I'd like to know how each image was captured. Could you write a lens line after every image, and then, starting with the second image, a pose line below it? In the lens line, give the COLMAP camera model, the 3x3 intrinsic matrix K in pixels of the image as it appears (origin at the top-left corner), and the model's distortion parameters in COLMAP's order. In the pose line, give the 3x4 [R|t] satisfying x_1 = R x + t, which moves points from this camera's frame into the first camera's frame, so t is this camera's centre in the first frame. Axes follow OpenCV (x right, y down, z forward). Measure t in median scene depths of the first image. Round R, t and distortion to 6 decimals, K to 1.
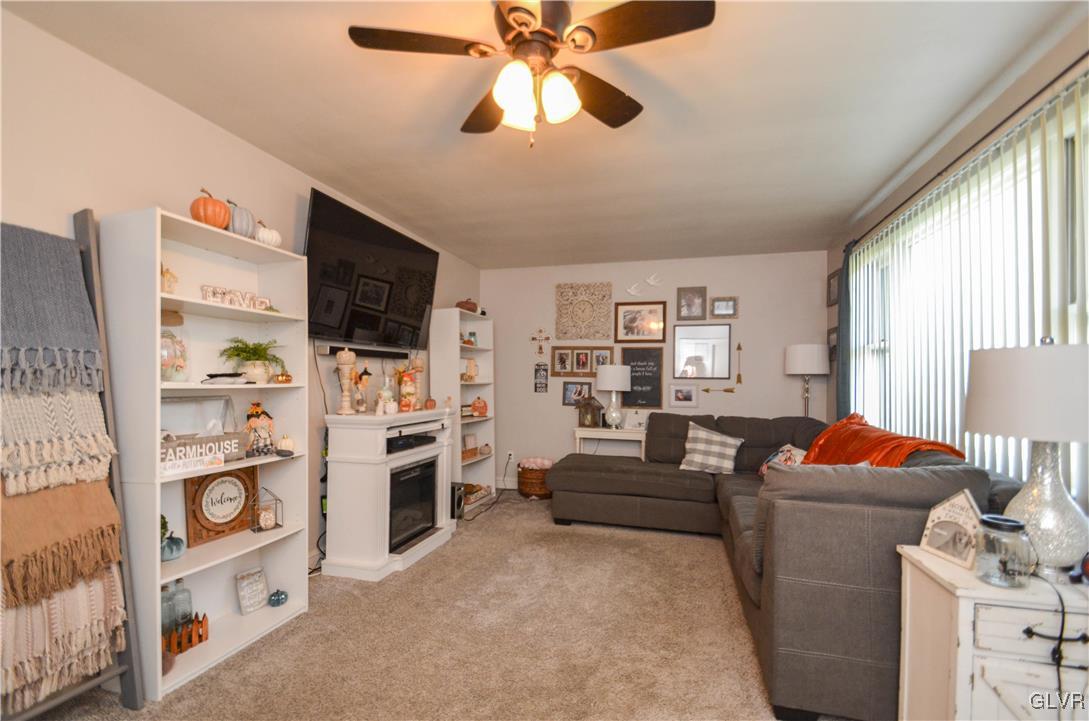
lens RADIAL K [[487.7, 0, 547.2], [0, 487.7, 365.9], [0, 0, 1]] dist [0.027623, -0.014765]
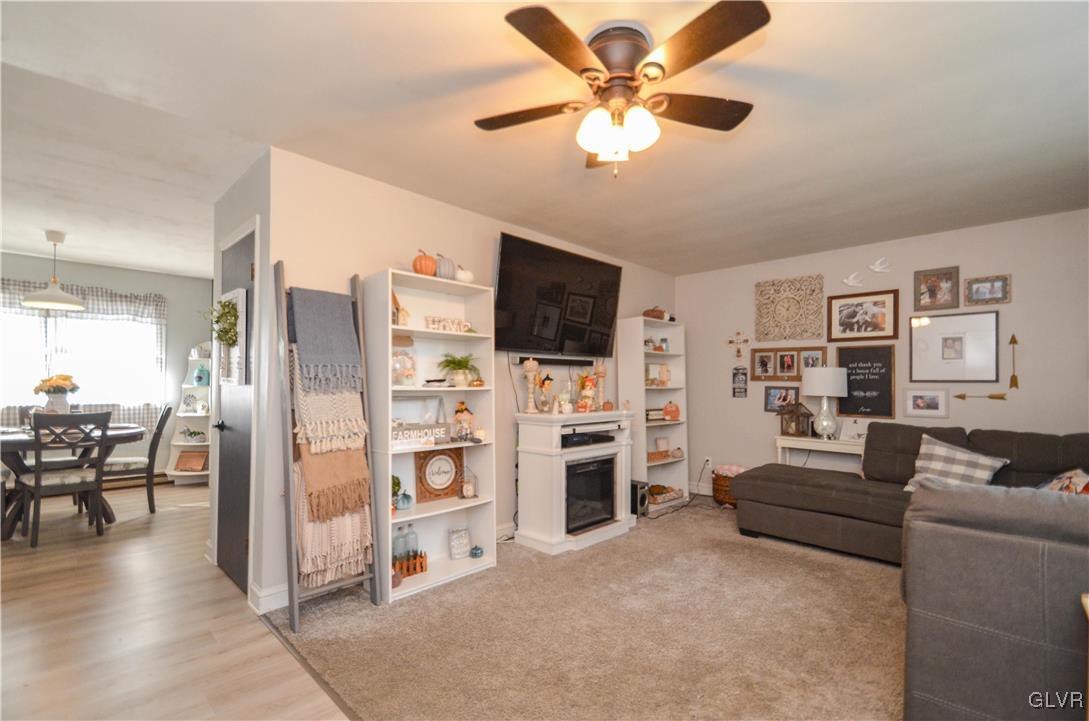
lens RADIAL K [[487.7, 0, 547.4], [0, 487.7, 365.2], [0, 0, 1]] dist [0.027623, -0.014765]
pose [[0.879346, -0.024031, -0.475577, 0.245915], [0.017202, 0.999677, -0.018707, 0.005129], [0.475873, 0.008269, 0.879475, -0.050150]]
